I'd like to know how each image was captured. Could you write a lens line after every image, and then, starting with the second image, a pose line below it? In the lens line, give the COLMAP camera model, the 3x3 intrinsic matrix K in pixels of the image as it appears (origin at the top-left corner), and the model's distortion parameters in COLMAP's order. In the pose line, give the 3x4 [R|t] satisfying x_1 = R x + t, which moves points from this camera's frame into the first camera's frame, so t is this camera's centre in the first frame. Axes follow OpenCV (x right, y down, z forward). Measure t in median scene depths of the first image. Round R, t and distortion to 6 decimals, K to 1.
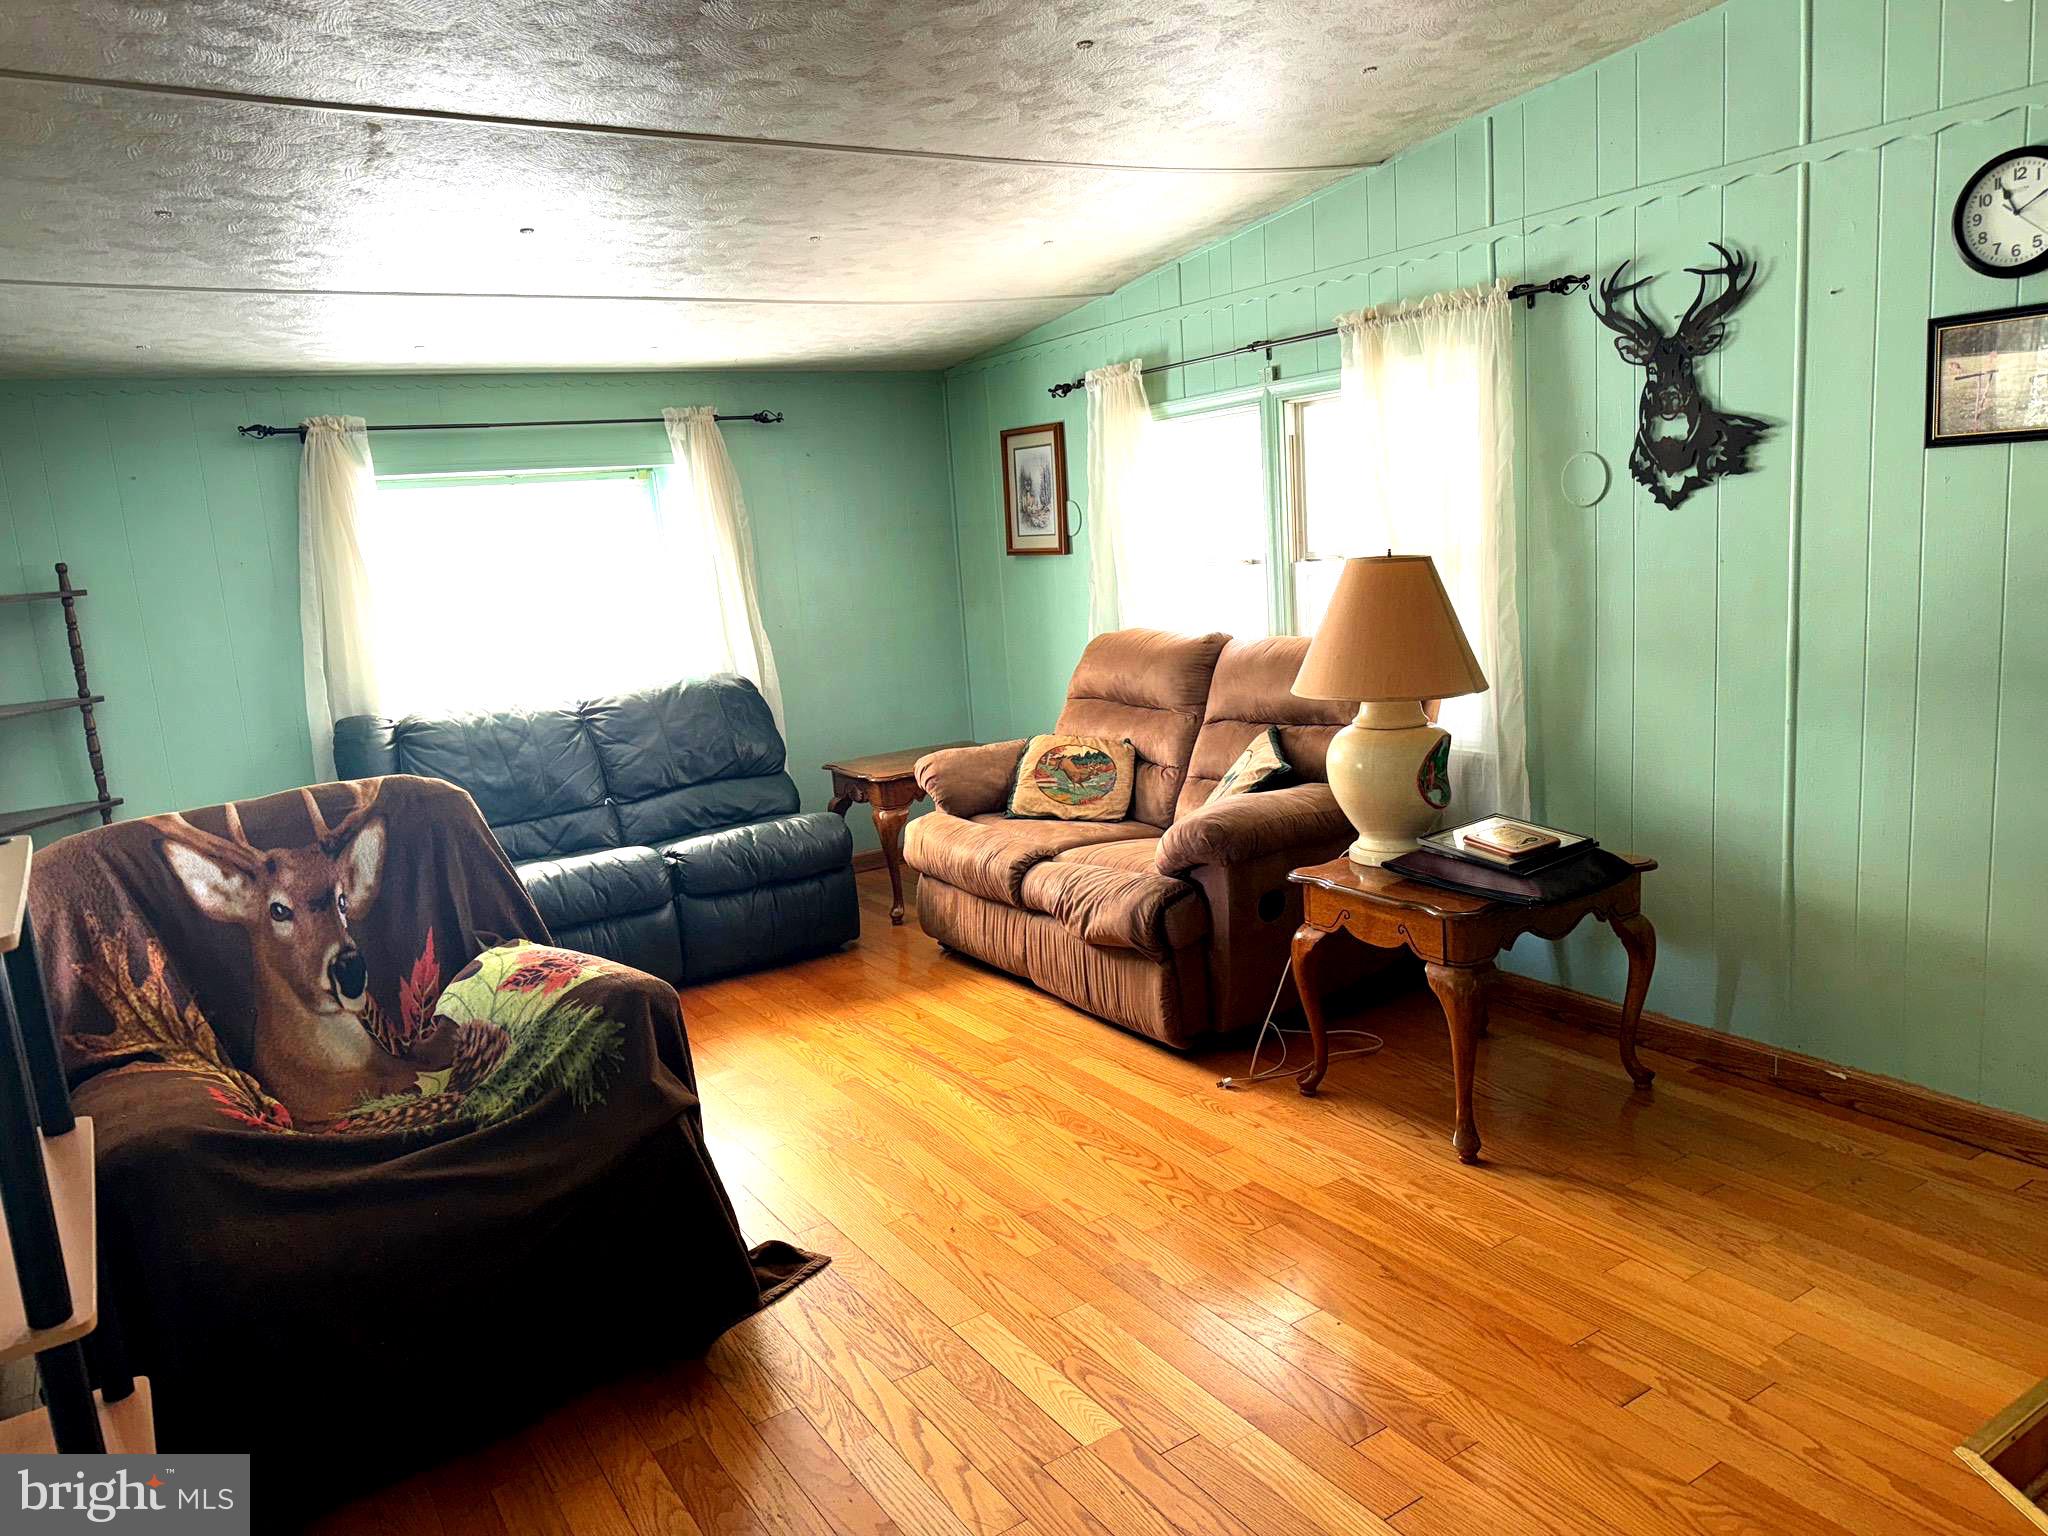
lens RADIAL K [[1442.2, 0, 1021.4], [0, 1442.2, 767.6], [0, 0, 1]] dist [0.036916, -0.039290]
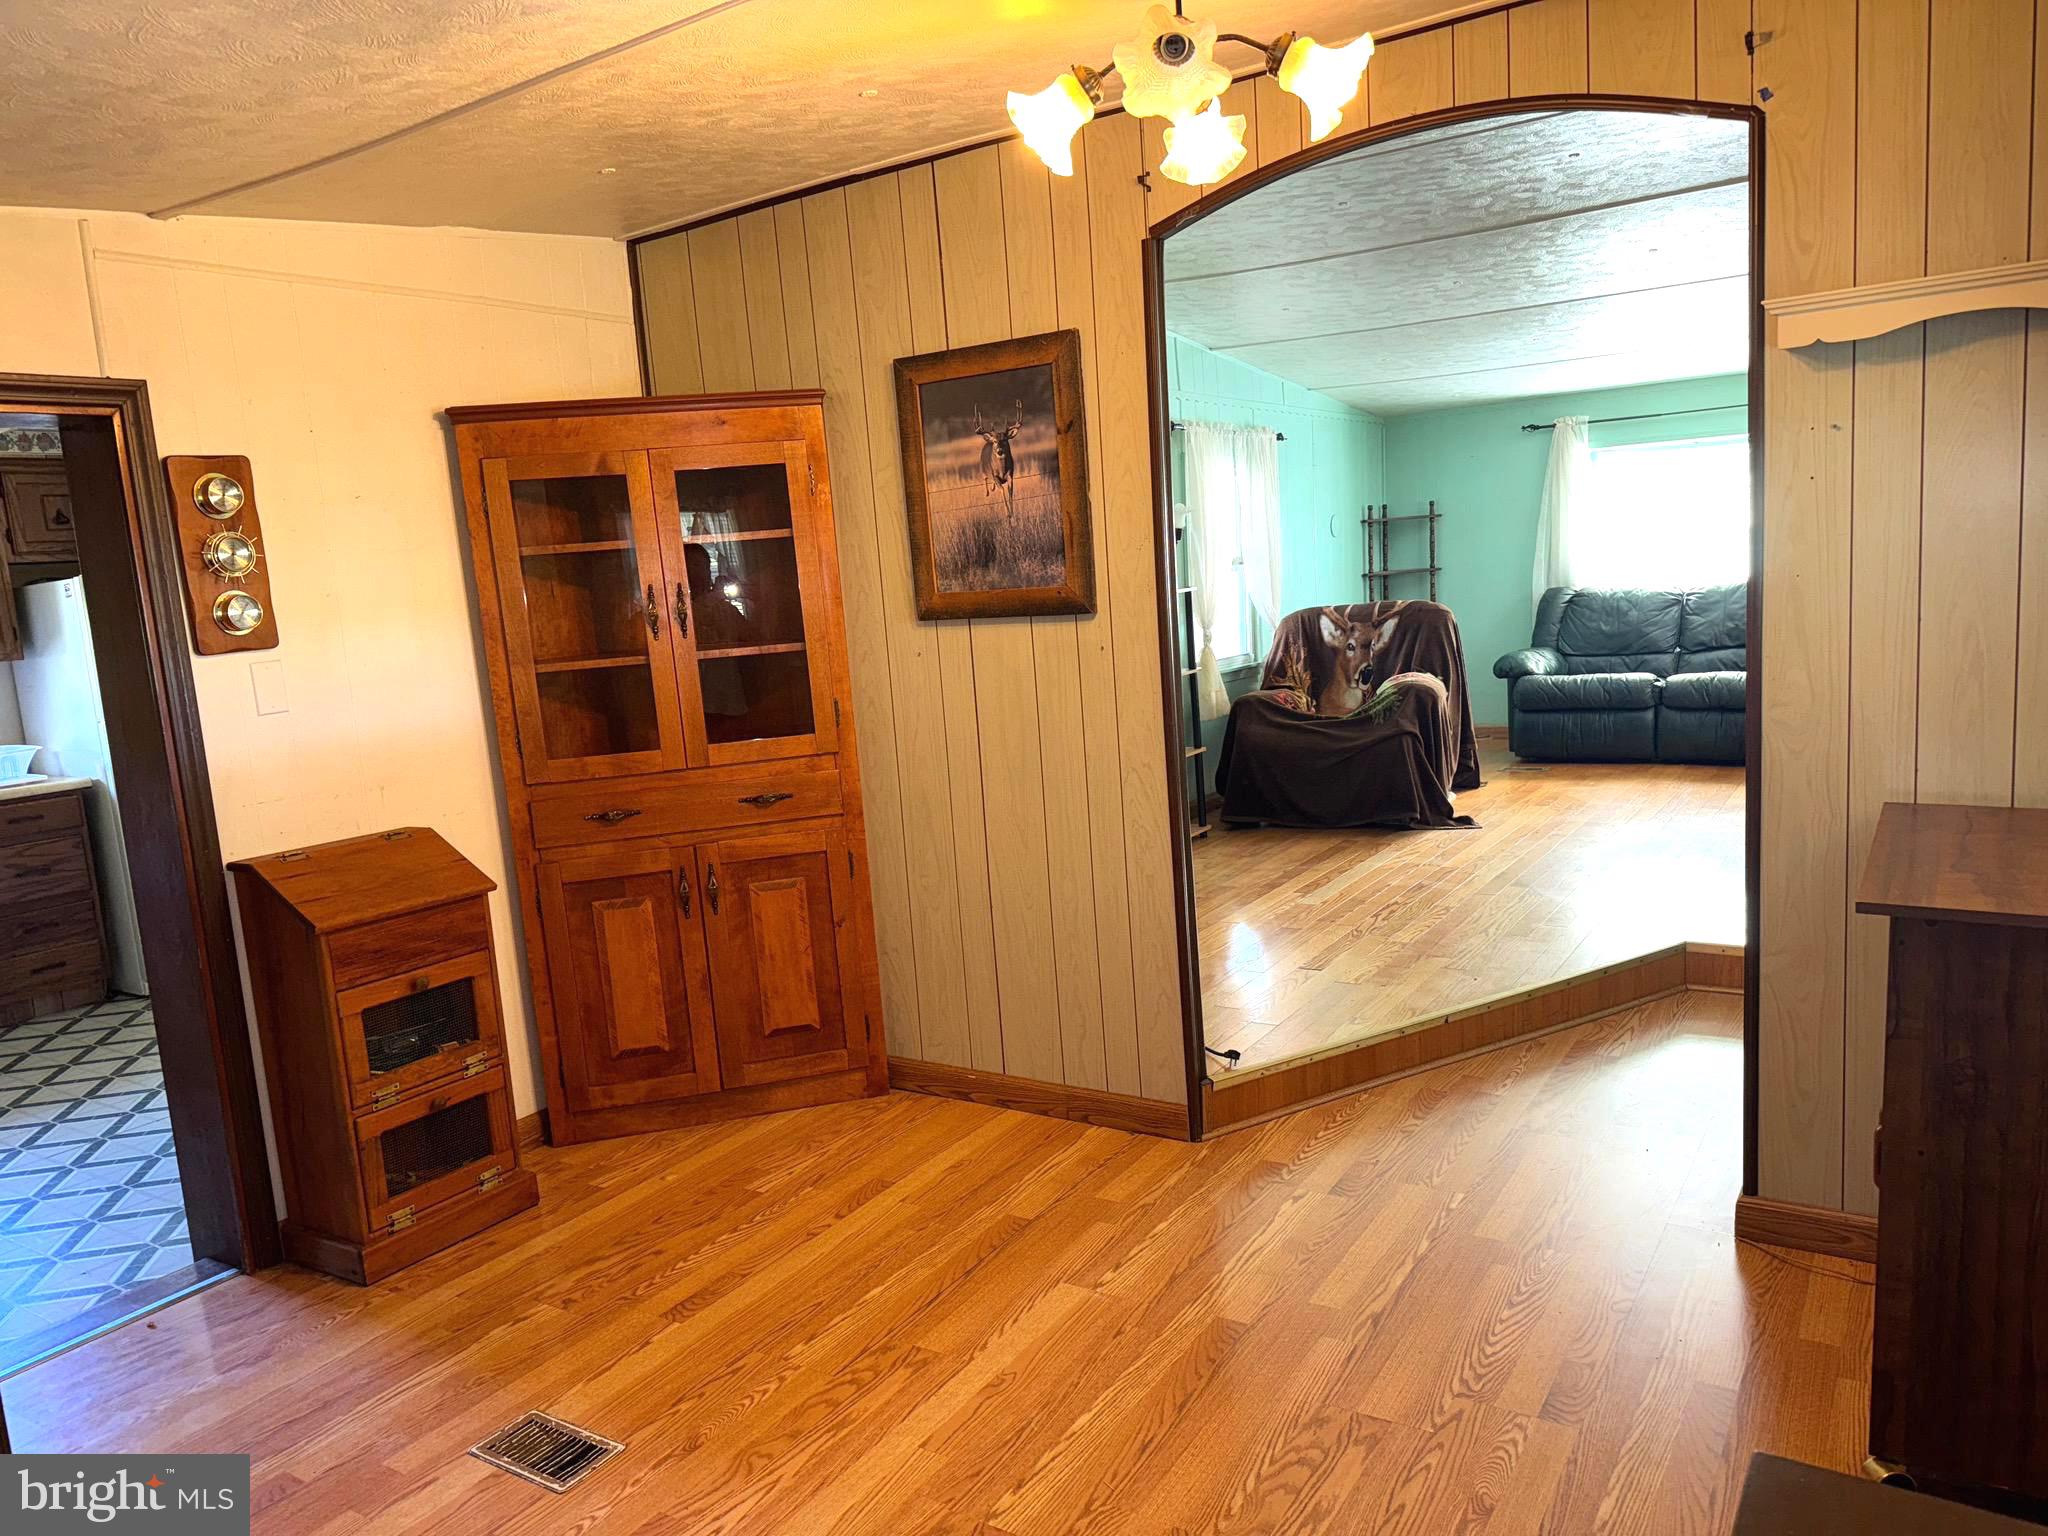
lens RADIAL K [[1442.2, 0, 1021.4], [0, 1442.2, 767.6], [0, 0, 1]] dist [0.036916, -0.039290]
pose [[0.415055, 0.170801, -0.893620, 0.981259], [-0.116784, 0.984096, 0.133853, 0.023306], [0.902270, 0.048804, 0.428401, -0.373326]]
